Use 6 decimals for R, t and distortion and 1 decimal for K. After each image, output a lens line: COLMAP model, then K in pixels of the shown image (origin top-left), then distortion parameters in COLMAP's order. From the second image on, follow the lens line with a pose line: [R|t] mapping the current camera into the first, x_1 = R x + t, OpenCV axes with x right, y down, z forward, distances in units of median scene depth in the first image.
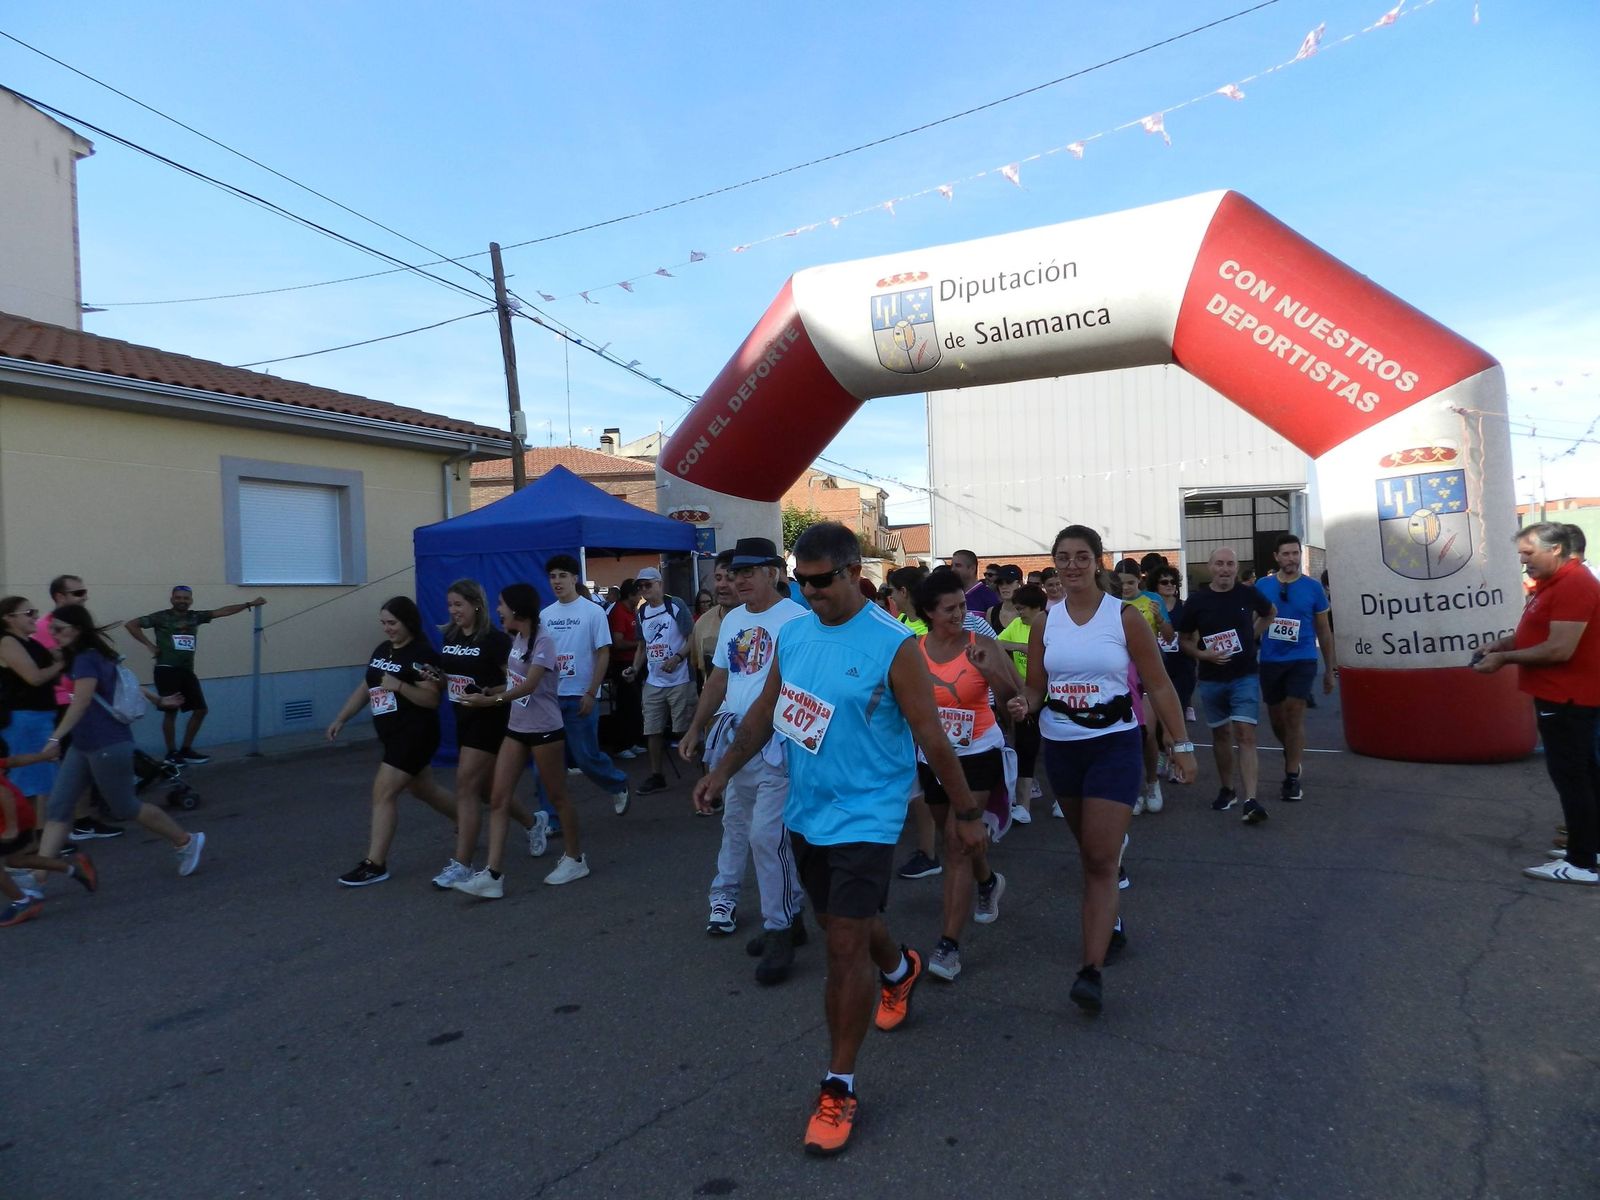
lens RADIAL K [[1072.0, 0, 801.4], [0, 1072.0, 598.4], [0, 0, 1]] dist [0.019301, -0.008737]
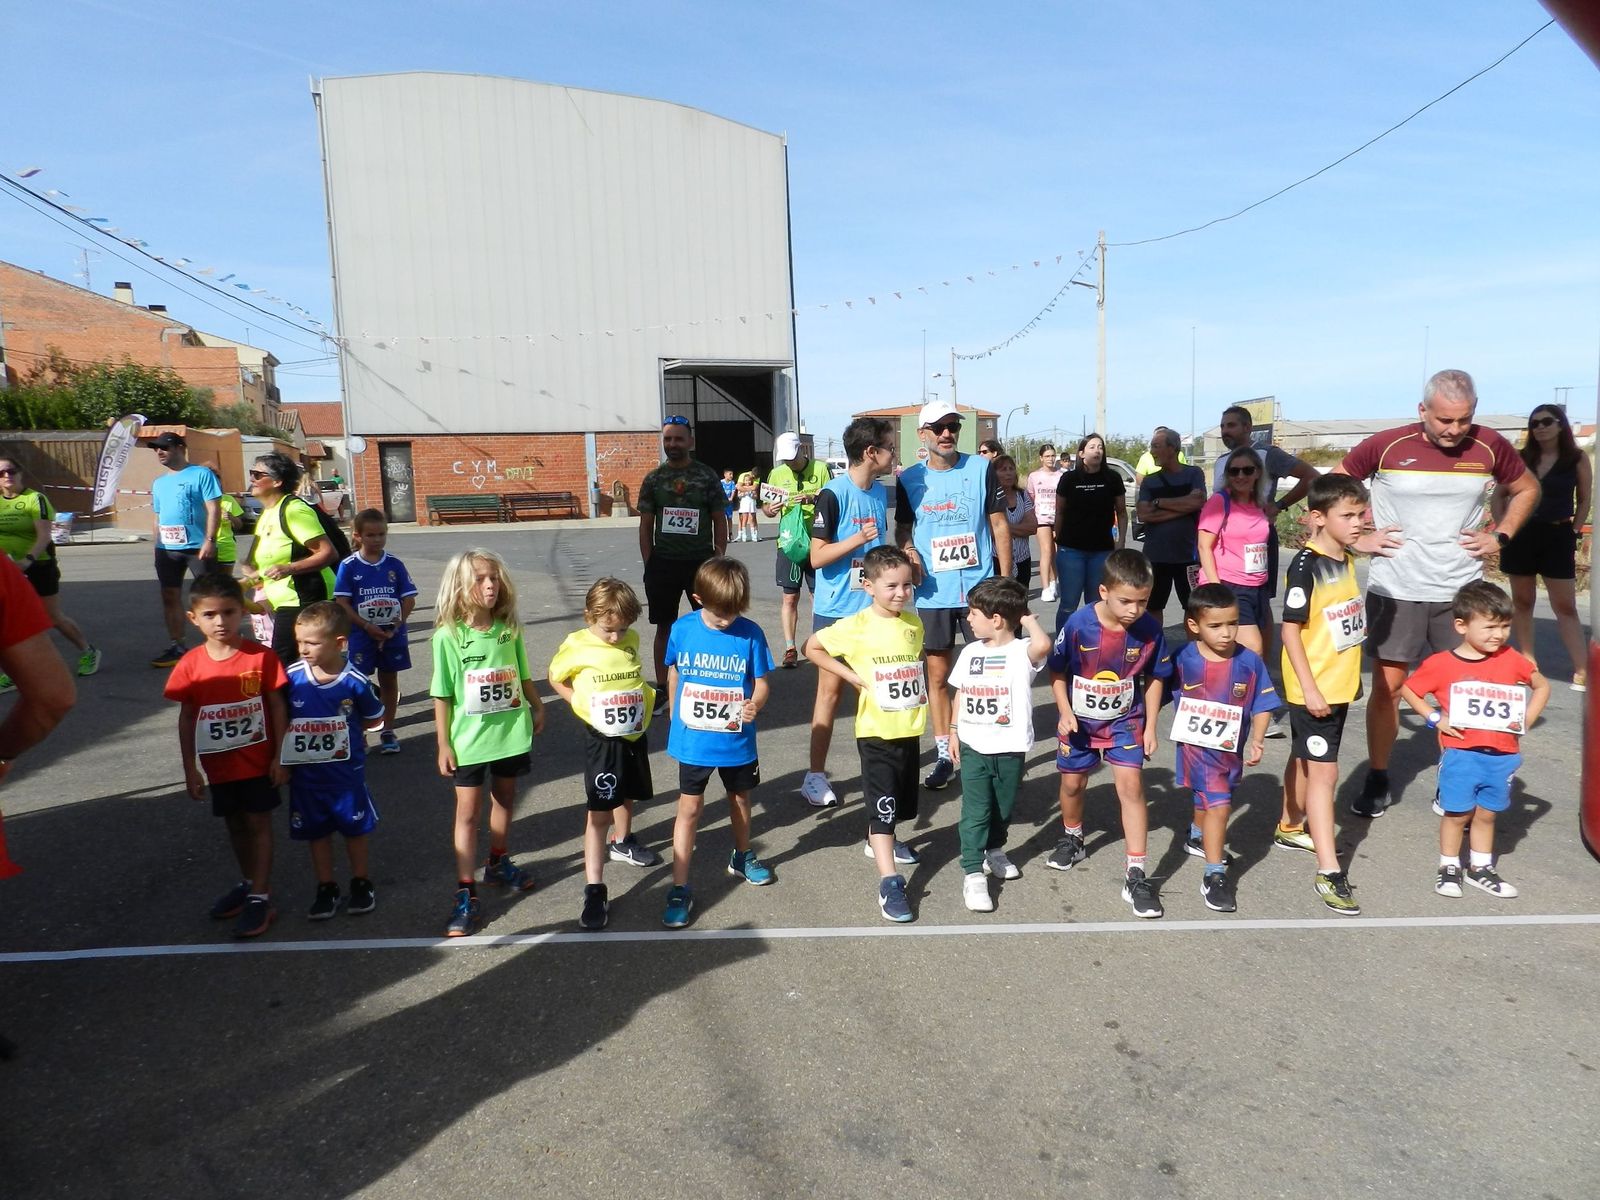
lens RADIAL K [[1072.0, 0, 799.8], [0, 1072.0, 601.2], [0, 0, 1]] dist [0.019301, -0.008737]
pose [[0.865914, -0.052731, 0.497405, 0.073477], [0.001237, 0.994650, 0.103292, 0.001766], [-0.500191, -0.088827, 0.861347, 0.804819]]
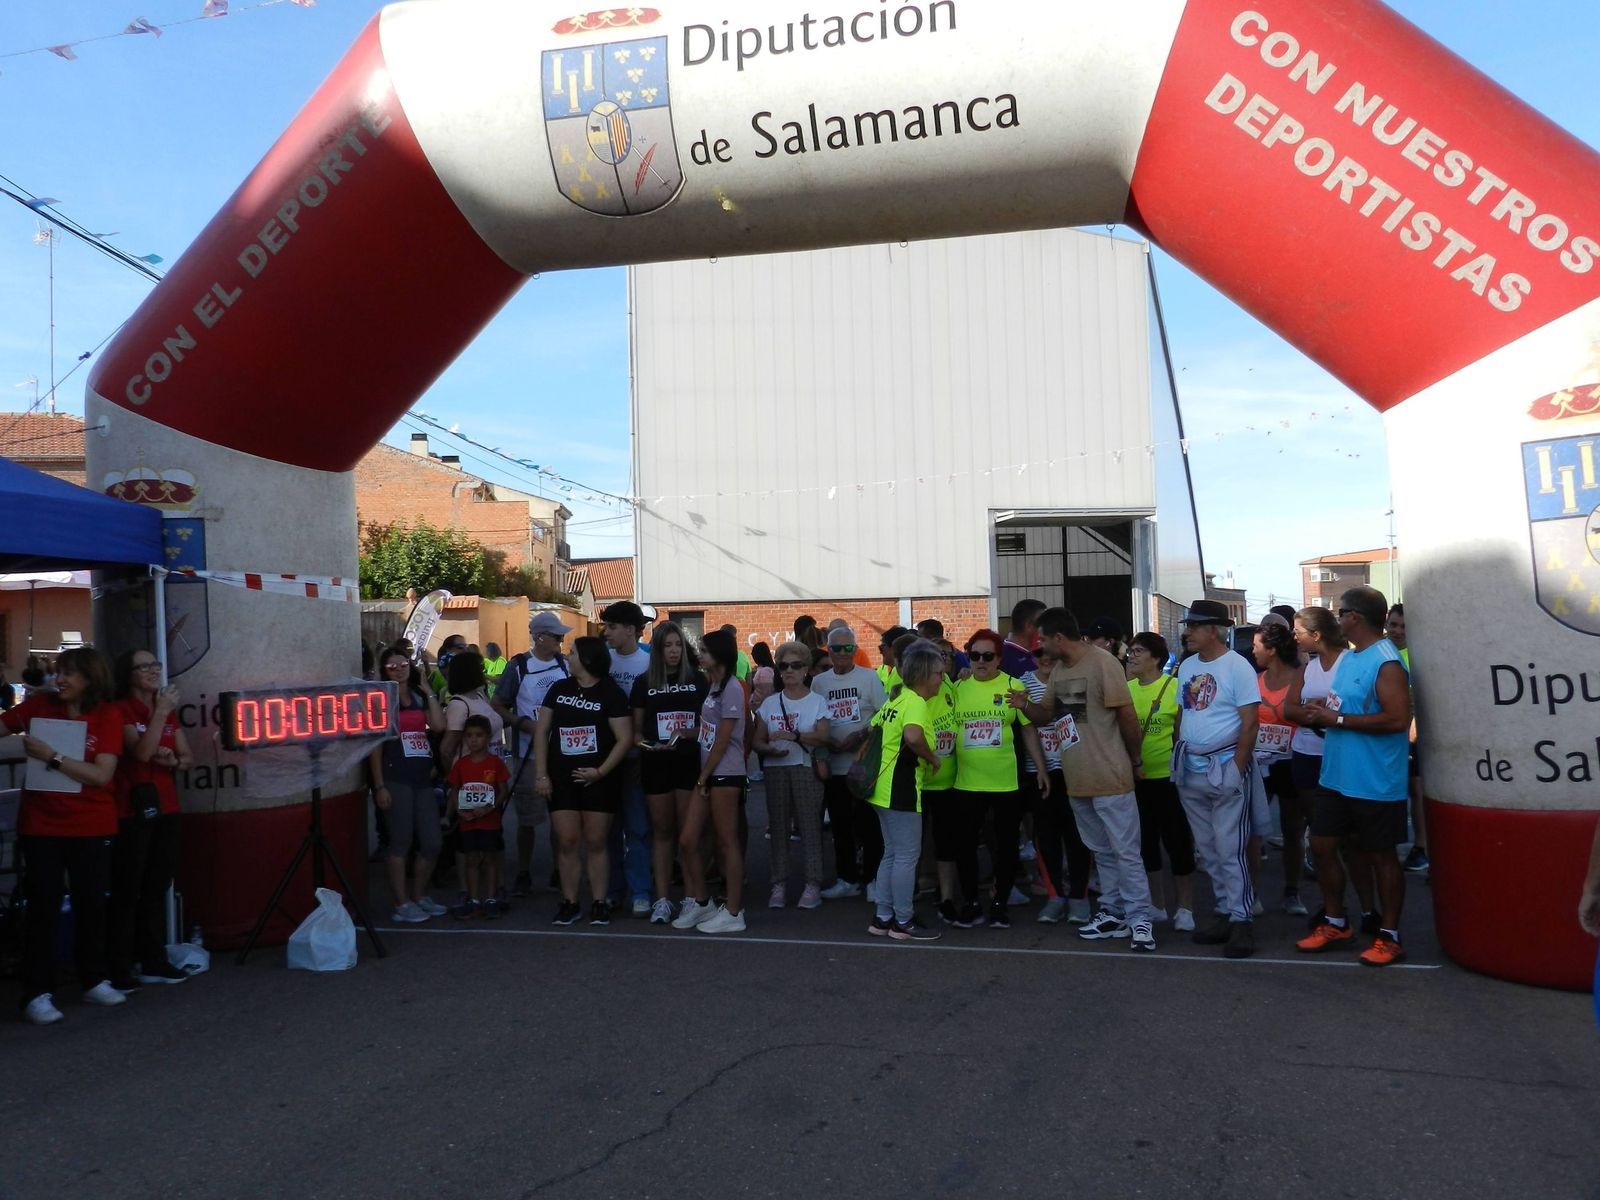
lens RADIAL K [[1487.7, 0, 800.9], [0, 1487.7, 591.4], [0, 0, 1]] dist [0.009084, 0.000000]
pose [[0.972440, 0.015967, 0.232606, 0.027465], [-0.004685, 0.998789, -0.048973, -0.002175], [-0.233106, 0.046533, 0.971337, 0.344788]]
